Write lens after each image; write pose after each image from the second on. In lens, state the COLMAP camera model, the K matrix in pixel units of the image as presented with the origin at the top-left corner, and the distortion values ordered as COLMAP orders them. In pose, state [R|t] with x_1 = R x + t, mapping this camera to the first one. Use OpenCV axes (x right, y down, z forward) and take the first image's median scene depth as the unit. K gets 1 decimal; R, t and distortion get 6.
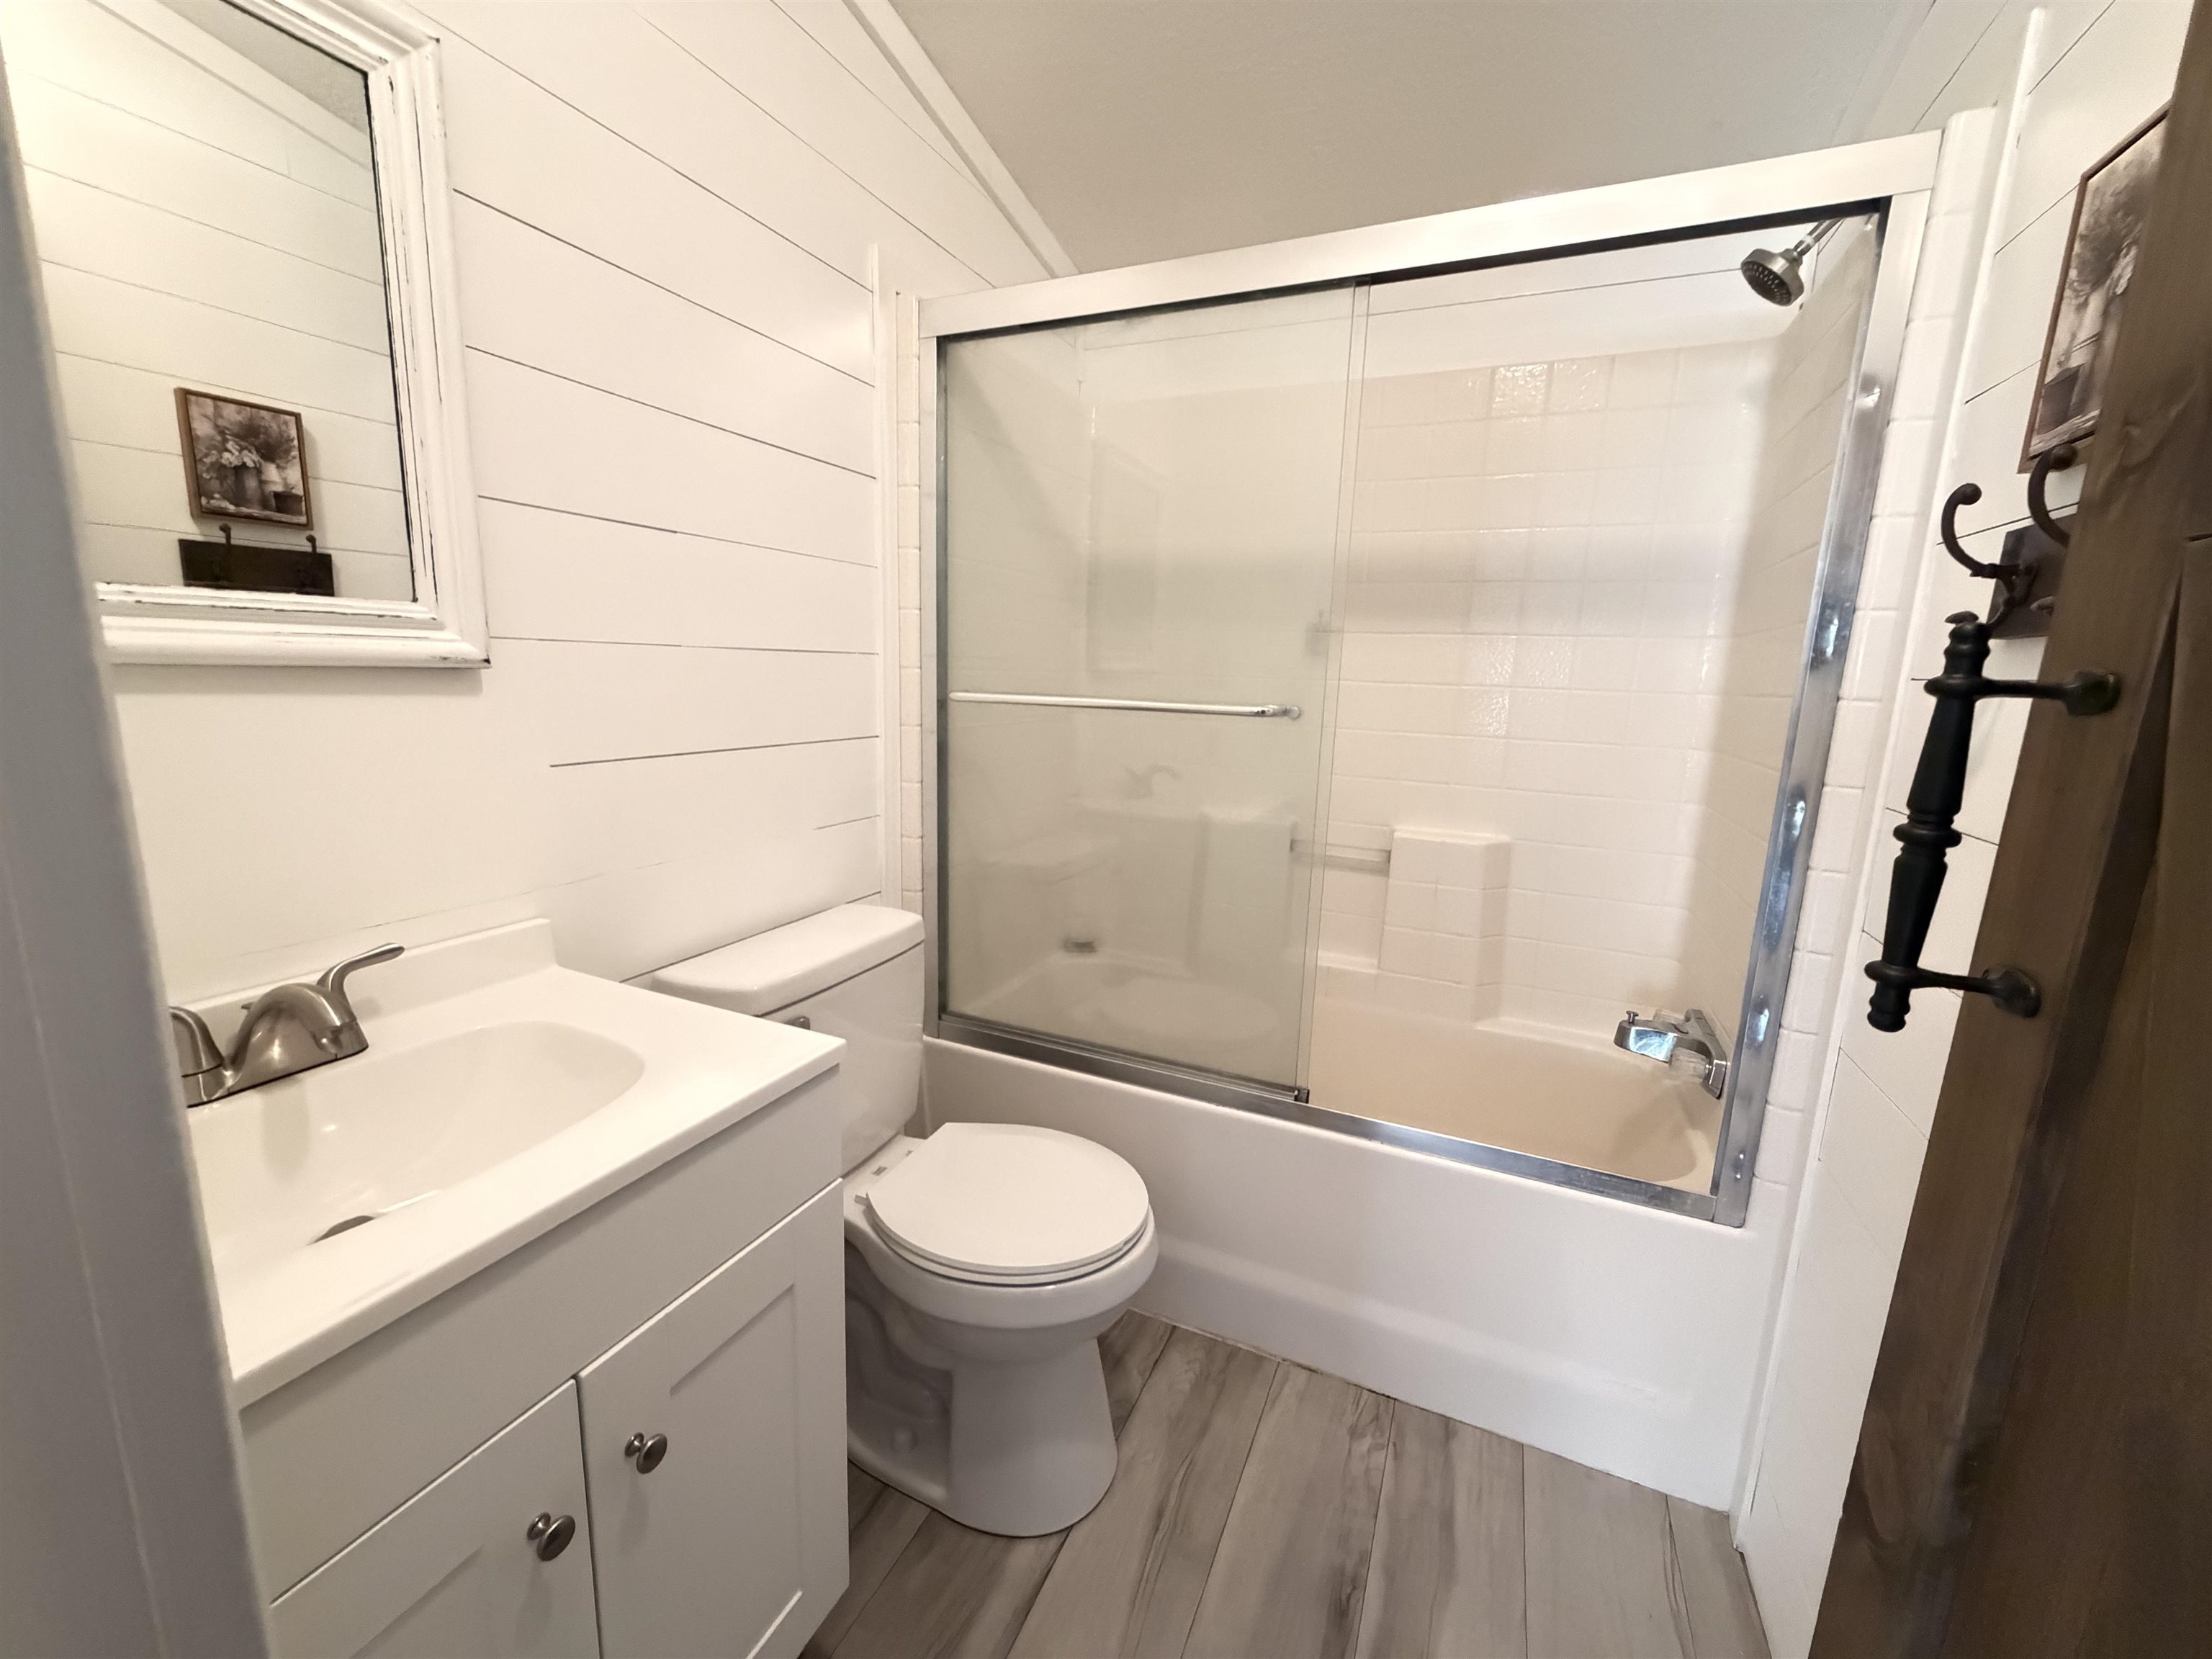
lens RADIAL K [[884.4, 0, 1103.8], [0, 884.4, 819.2], [0, 0, 1]] dist [0.000189, 0.000176]
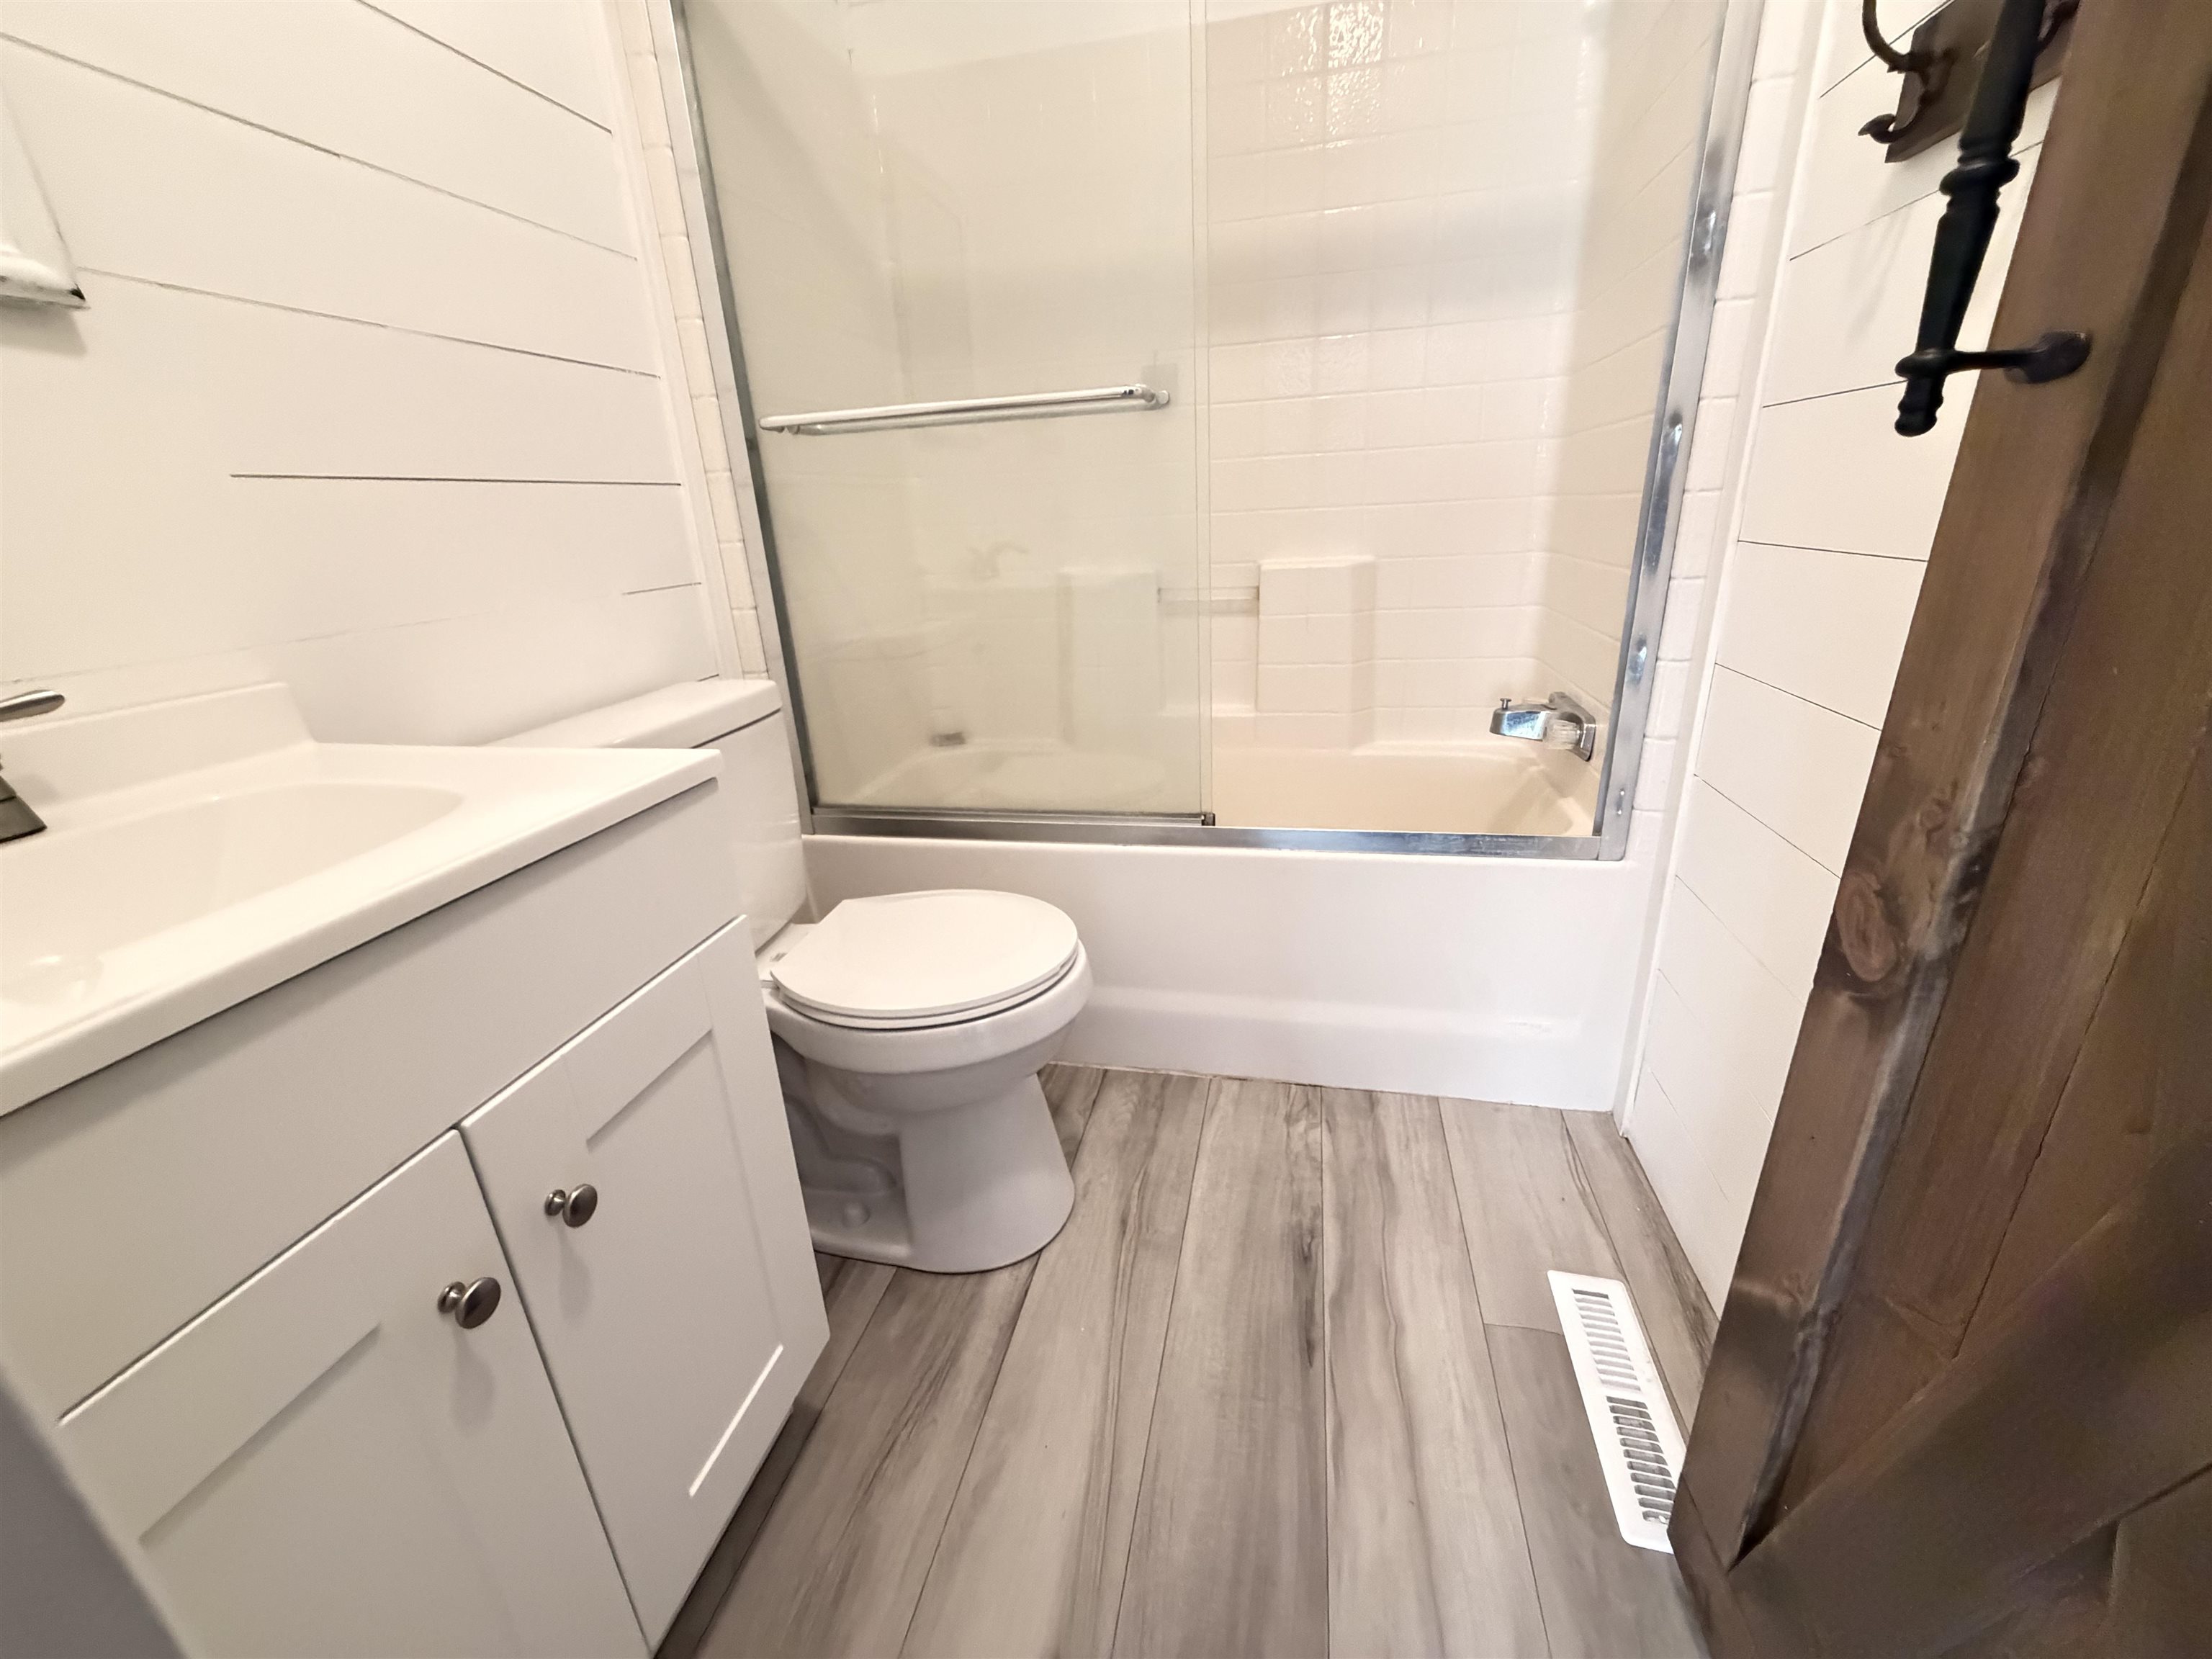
lens RADIAL K [[884.4, 0, 1100.3], [0, 884.4, 818.1], [0, 0, 1]] dist [0.000189, 0.000176]
pose [[0.976127, -0.146271, 0.160564, -0.058390], [0.117916, 0.977695, 0.173808, 0.145554], [-0.182406, -0.150726, 0.971602, 0.079348]]
